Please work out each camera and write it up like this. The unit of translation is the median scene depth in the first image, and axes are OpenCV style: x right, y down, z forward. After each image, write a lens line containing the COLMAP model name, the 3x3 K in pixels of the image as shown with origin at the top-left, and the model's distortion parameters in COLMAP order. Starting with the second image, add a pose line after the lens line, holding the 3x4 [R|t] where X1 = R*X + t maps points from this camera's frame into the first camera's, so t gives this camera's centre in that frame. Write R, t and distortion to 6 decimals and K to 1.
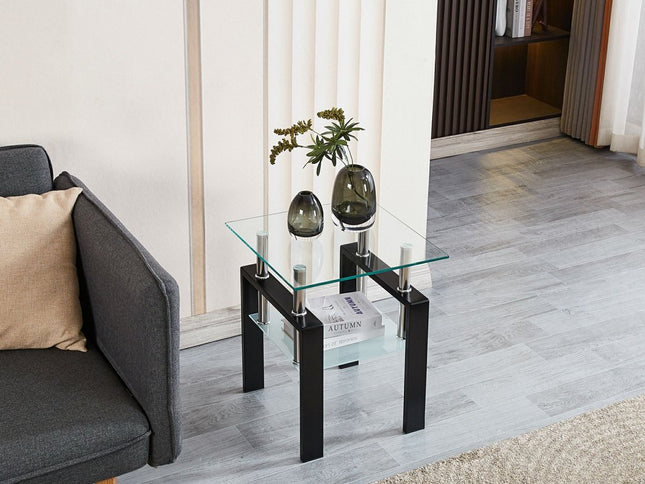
lens RADIAL K [[1073.9, 0, 324.6], [0, 1073.9, 191.8], [0, 0, 1]] dist [0.017714, 0.083151]
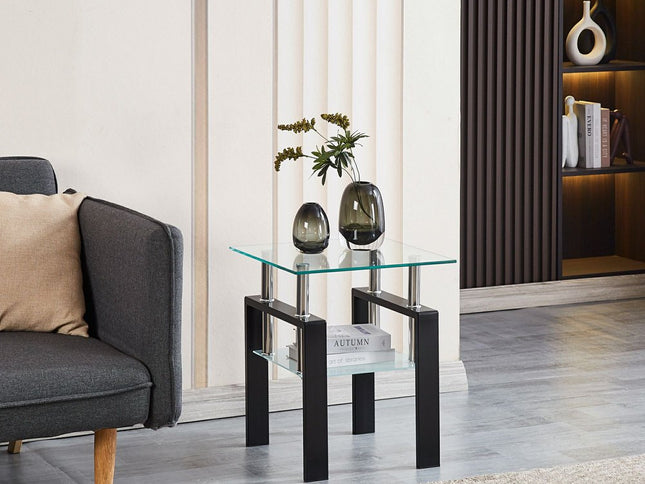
lens RADIAL K [[1912.7, 0, 322.5], [0, 1912.7, 242.0], [0, 0, 1]] dist [0.082351, 0.998957]
pose [[0.998560, -0.008165, -0.053015, 0.084089], [-0.005782, 0.966201, -0.257724, 0.478002], [0.053327, 0.257659, 0.964763, -0.671172]]
